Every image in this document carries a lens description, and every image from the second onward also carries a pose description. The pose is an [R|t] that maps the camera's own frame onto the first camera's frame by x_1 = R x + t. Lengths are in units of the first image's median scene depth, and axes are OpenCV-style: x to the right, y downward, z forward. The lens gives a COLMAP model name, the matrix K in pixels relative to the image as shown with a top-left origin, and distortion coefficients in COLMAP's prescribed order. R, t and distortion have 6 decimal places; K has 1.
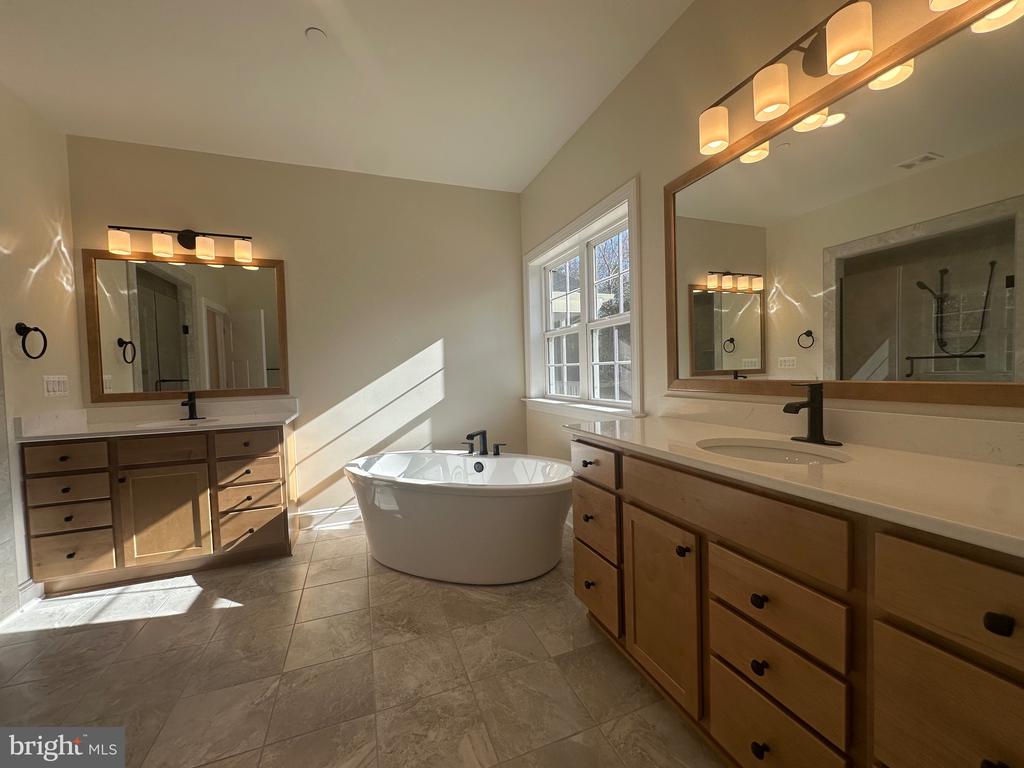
lens RADIAL K [[410.6, 0, 510.4], [0, 410.6, 385.6], [0, 0, 1]] dist [-0.007501, 0.001622]
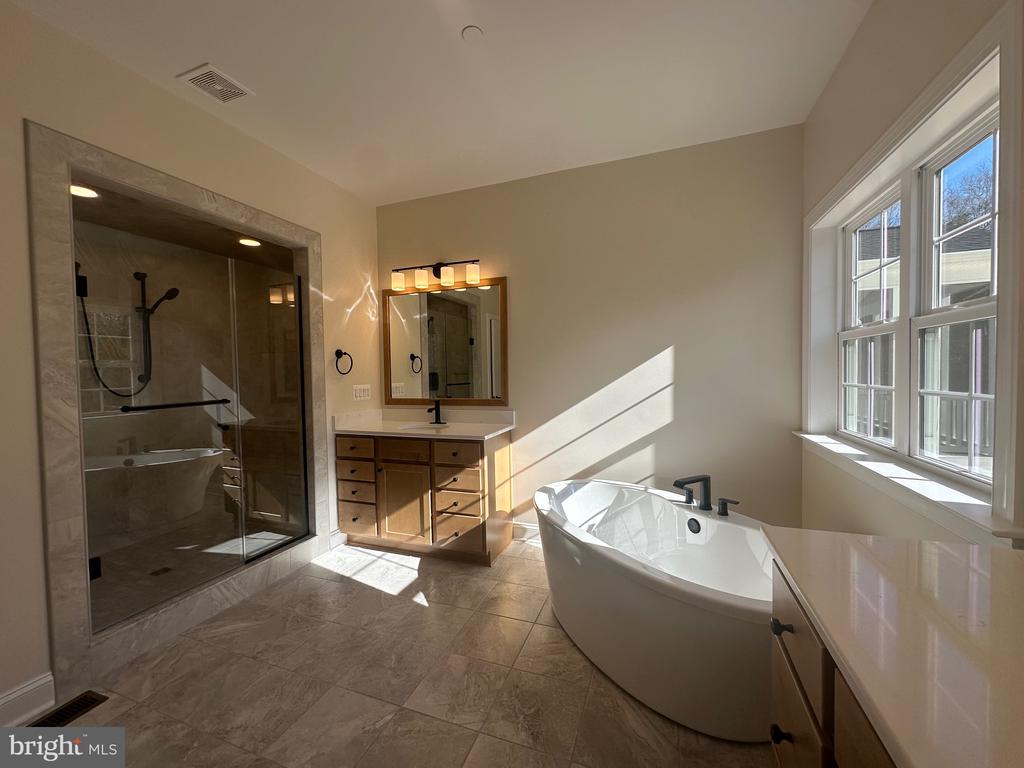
lens RADIAL K [[410.6, 0, 509.6], [0, 410.6, 384.7], [0, 0, 1]] dist [-0.007501, 0.001622]
pose [[0.752031, 0.035930, -0.658148, 0.161242], [-0.028545, 0.999352, 0.021940, -0.064596], [0.658510, 0.002287, 0.752569, 0.262367]]
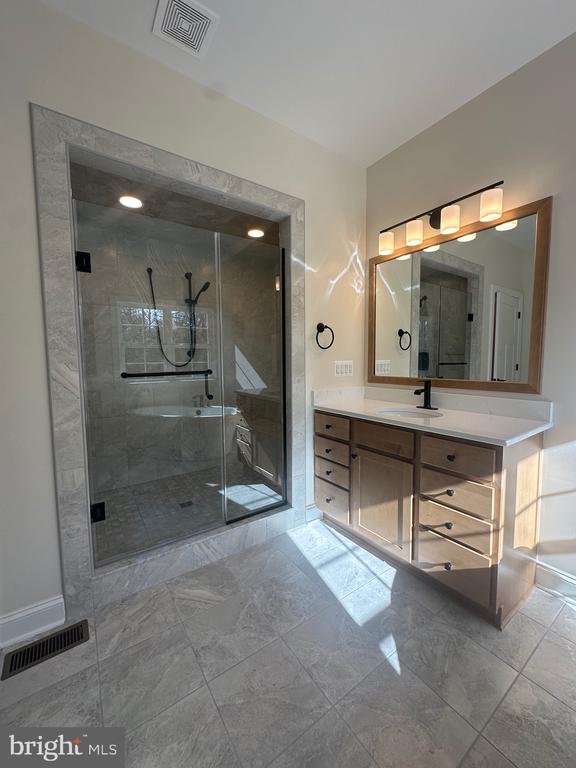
lens RADIAL K [[307.9, 0, 287.2], [0, 307.9, 383.3], [0, 0, 1]] dist [-0.007501, 0.001622]
pose [[0.250427, 0.102498, -0.962694, -0.170826], [-0.034228, 0.994696, 0.097001, -0.039114], [0.967530, 0.008660, 0.252607, 0.522632]]
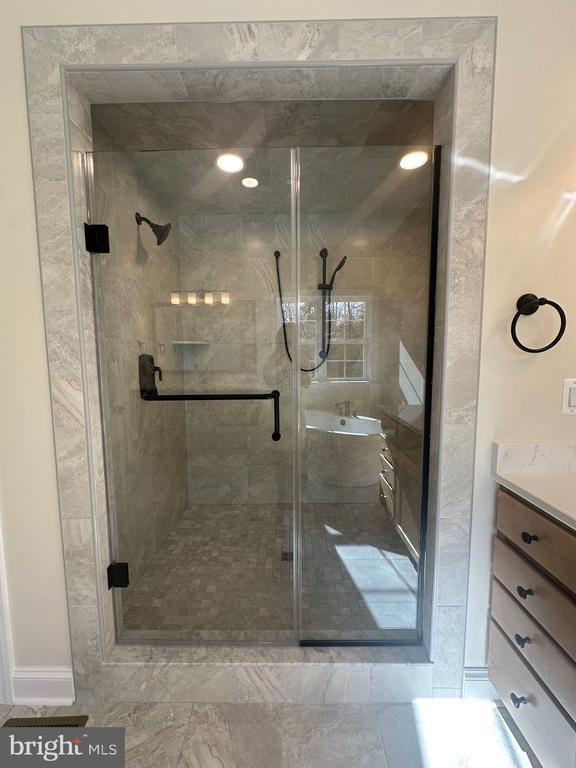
lens RADIAL K [[307.9, 0, 284.7], [0, 307.9, 383.2], [0, 0, 1]] dist [-0.007501, 0.001622]
pose [[-0.355538, 0.119329, -0.927013, -0.519728], [-0.017193, 0.990814, 0.134136, -0.062417], [0.934504, 0.063629, -0.350220, 0.687391]]
